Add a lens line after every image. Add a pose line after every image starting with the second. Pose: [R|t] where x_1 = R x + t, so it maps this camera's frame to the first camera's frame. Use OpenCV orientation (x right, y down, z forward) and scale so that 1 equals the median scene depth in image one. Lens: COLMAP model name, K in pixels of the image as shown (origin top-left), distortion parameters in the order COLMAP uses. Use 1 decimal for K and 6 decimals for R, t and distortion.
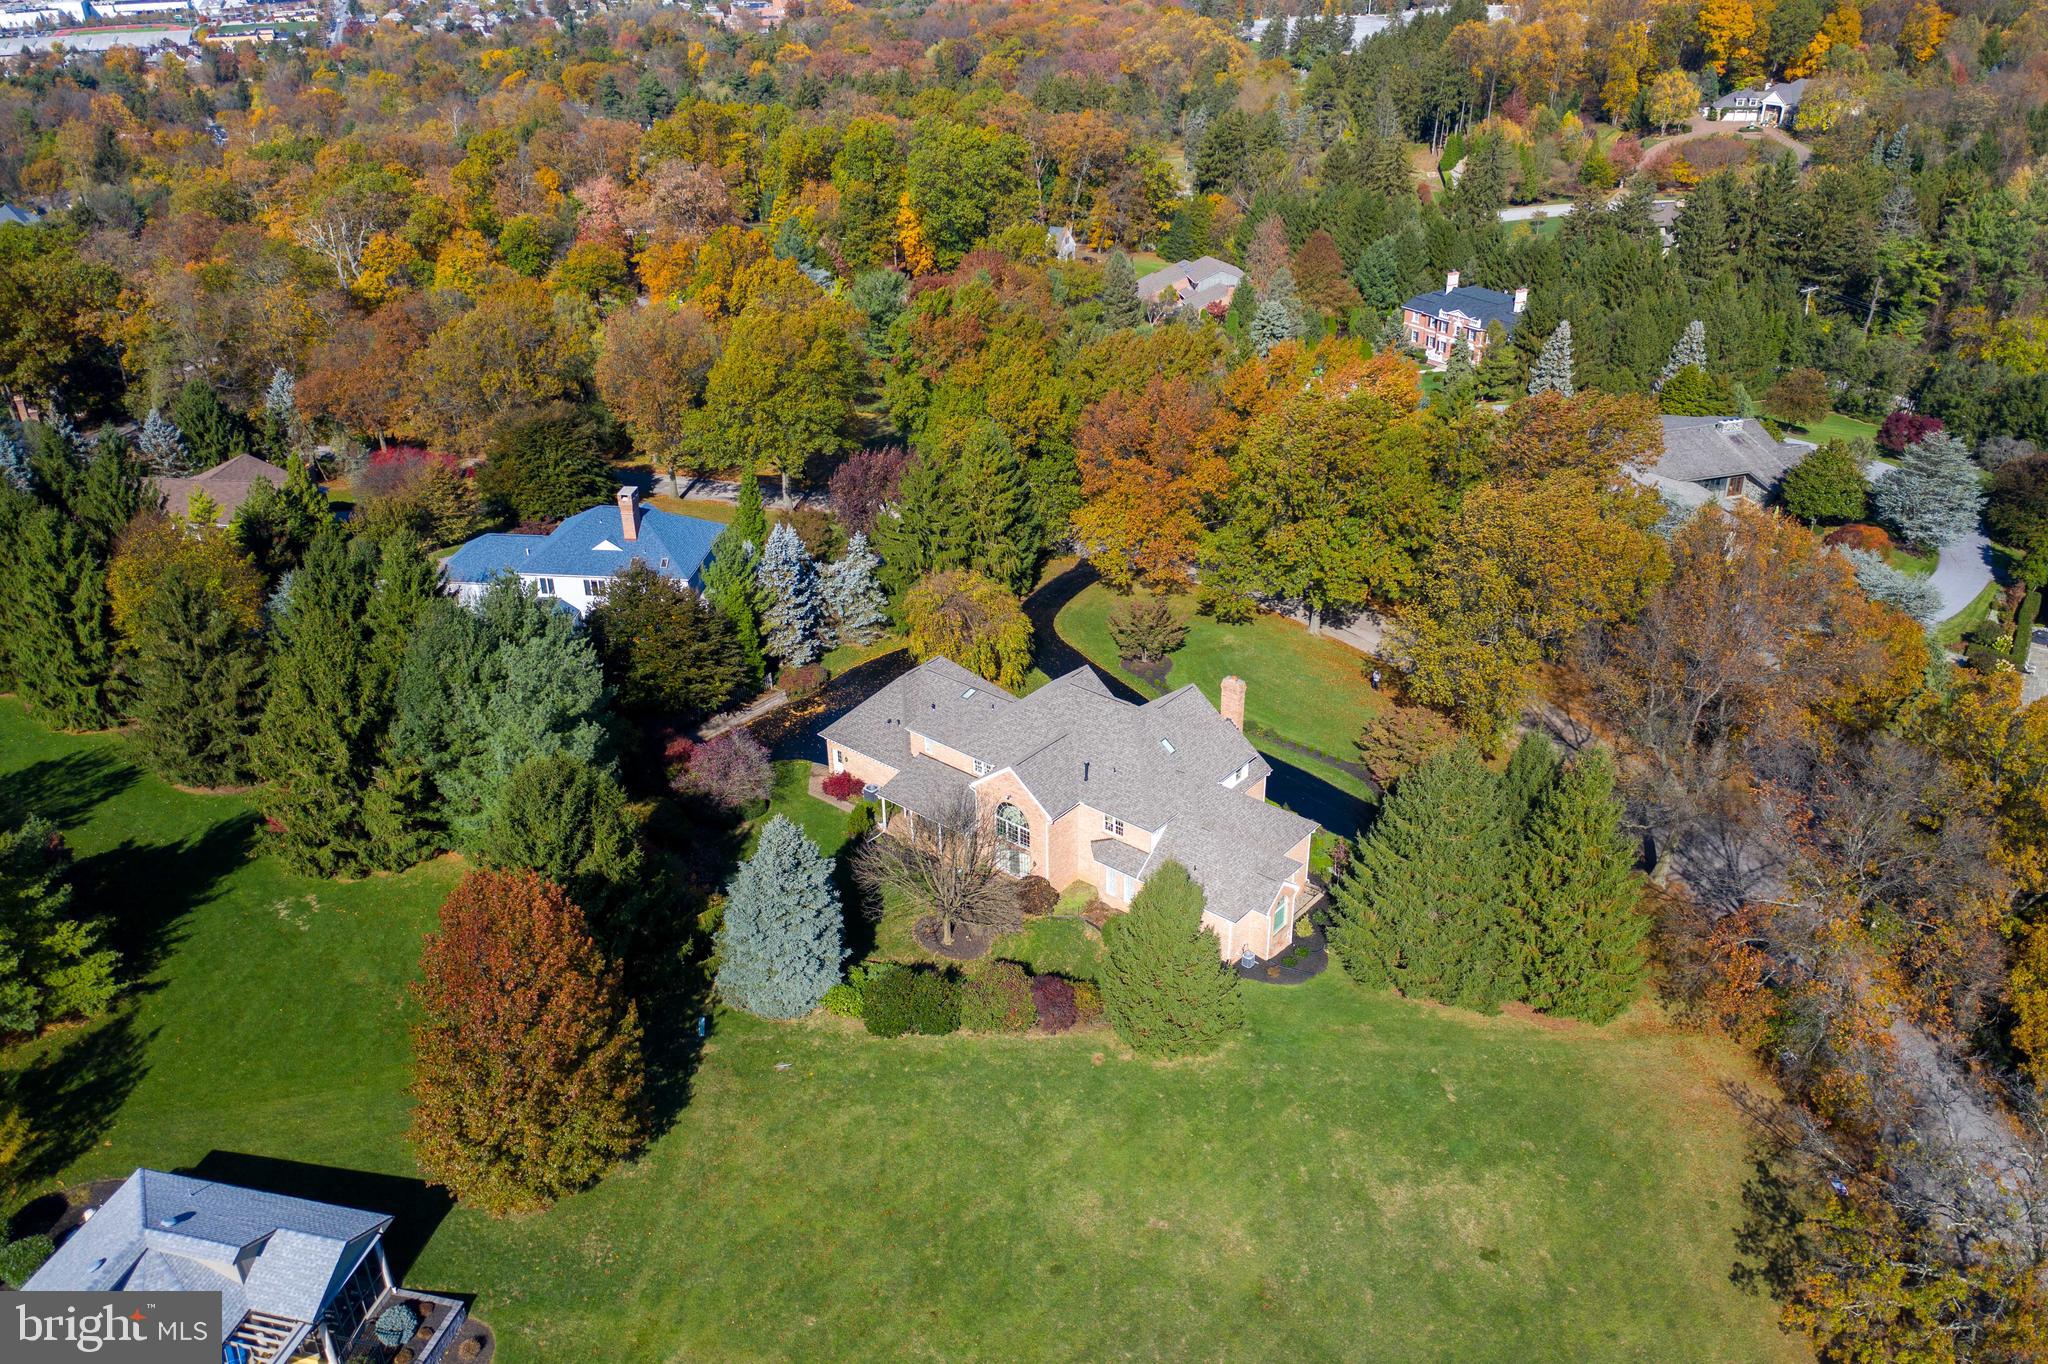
lens RADIAL K [[1619.7, 0, 1033.0], [0, 1619.7, 689.1], [0, 0, 1]] dist [0.012407, -0.001069]
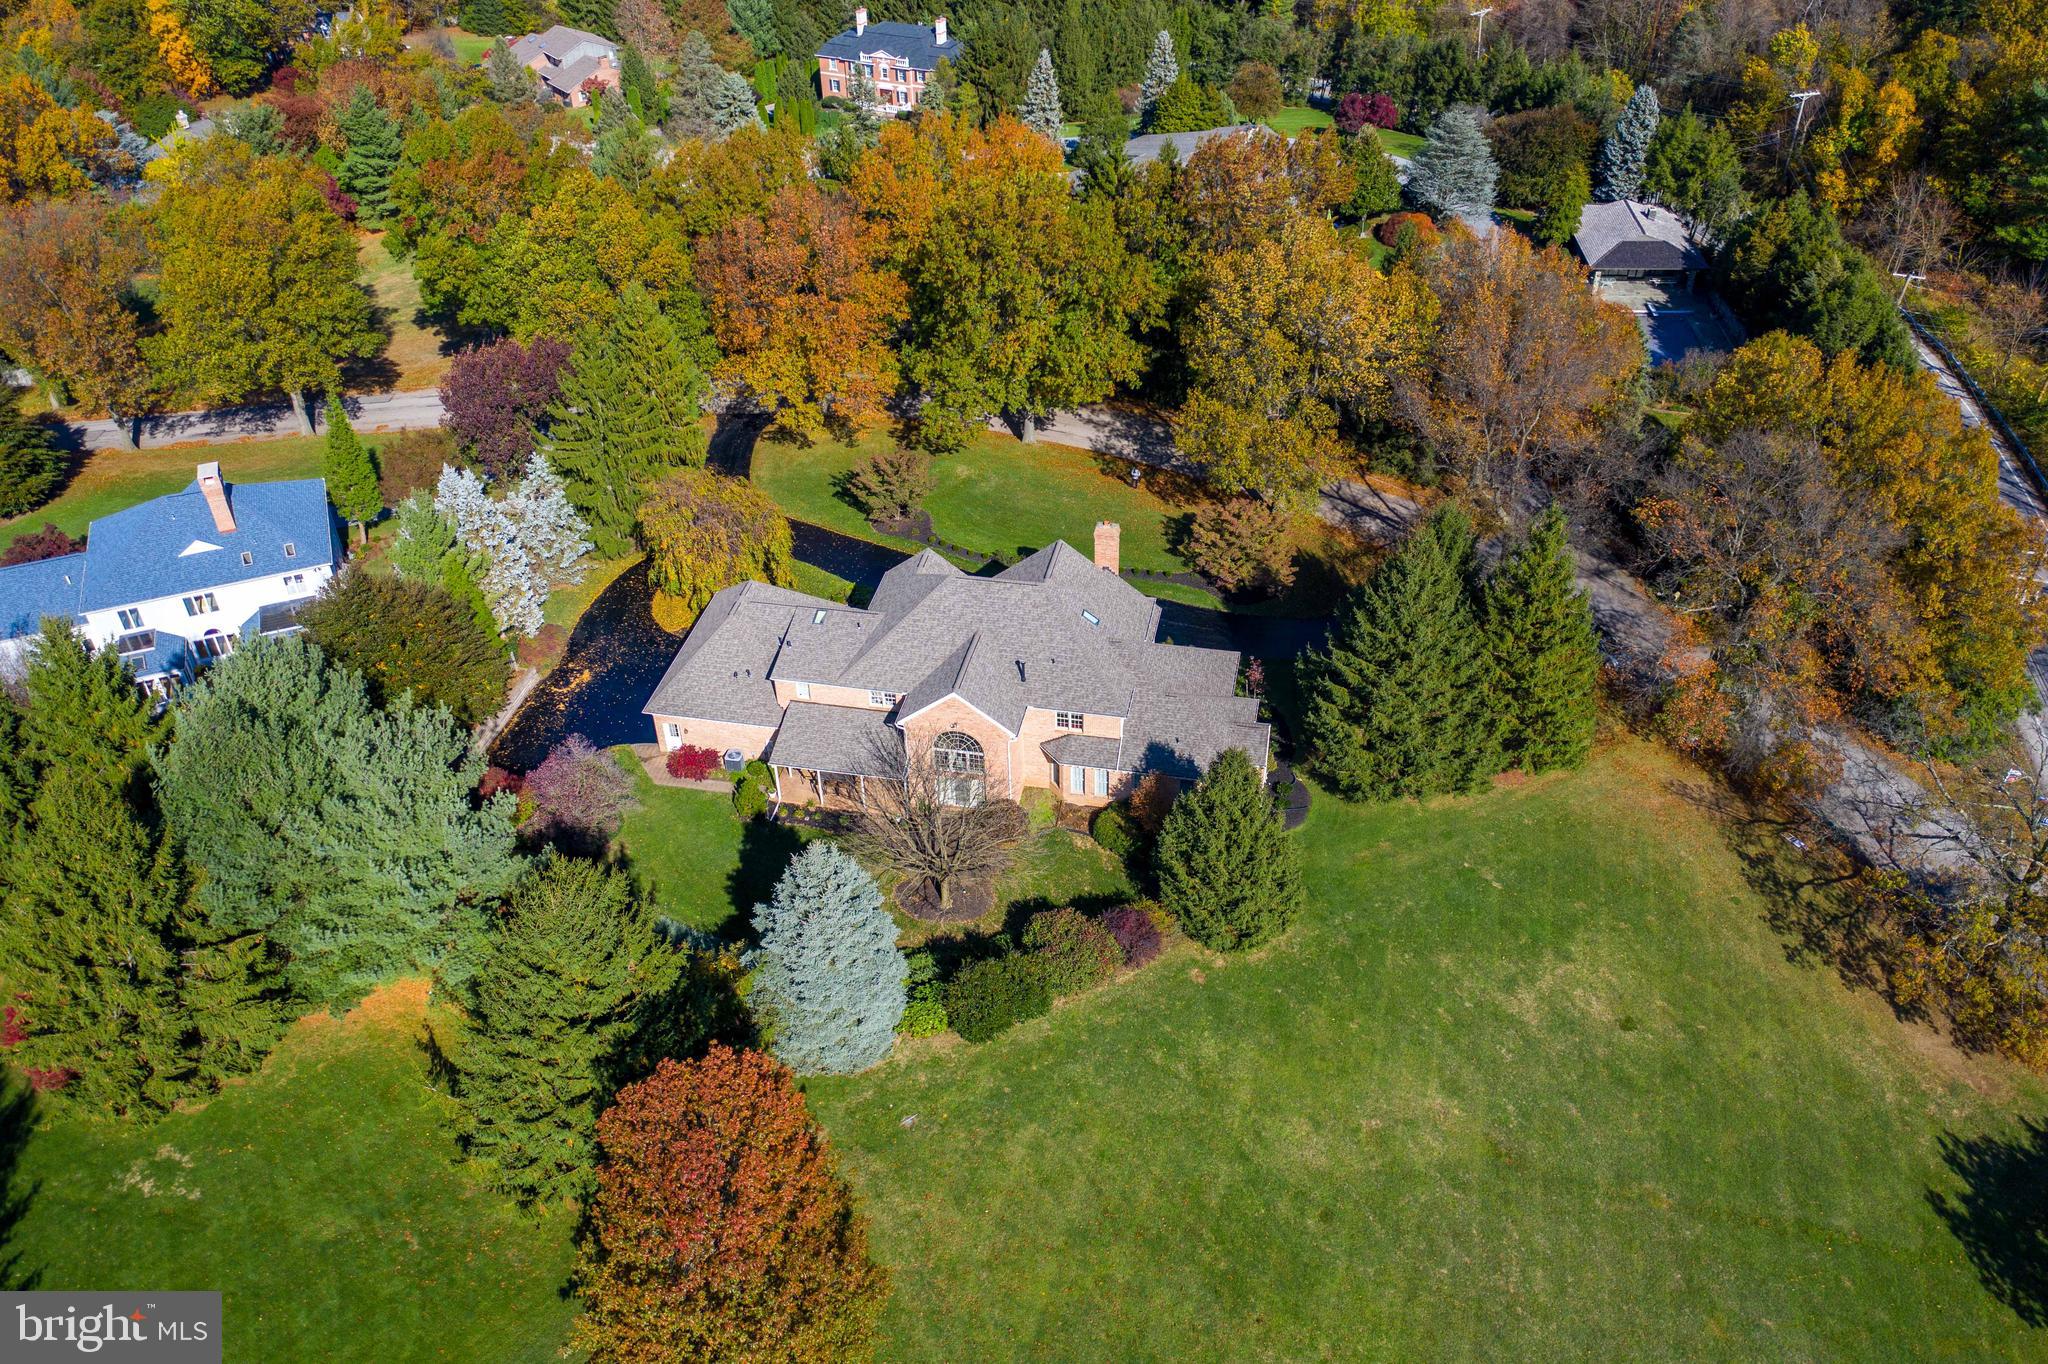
lens RADIAL K [[1616.8, 0, 1024.0], [0, 1616.8, 682.0], [0, 0, 1]] dist [0.002507, 0.010018]
pose [[0.883406, -0.289474, 0.368509, -0.292786], [0.231724, 0.953364, 0.193395, -0.114037], [-0.407306, -0.085454, 0.909285, 0.192149]]
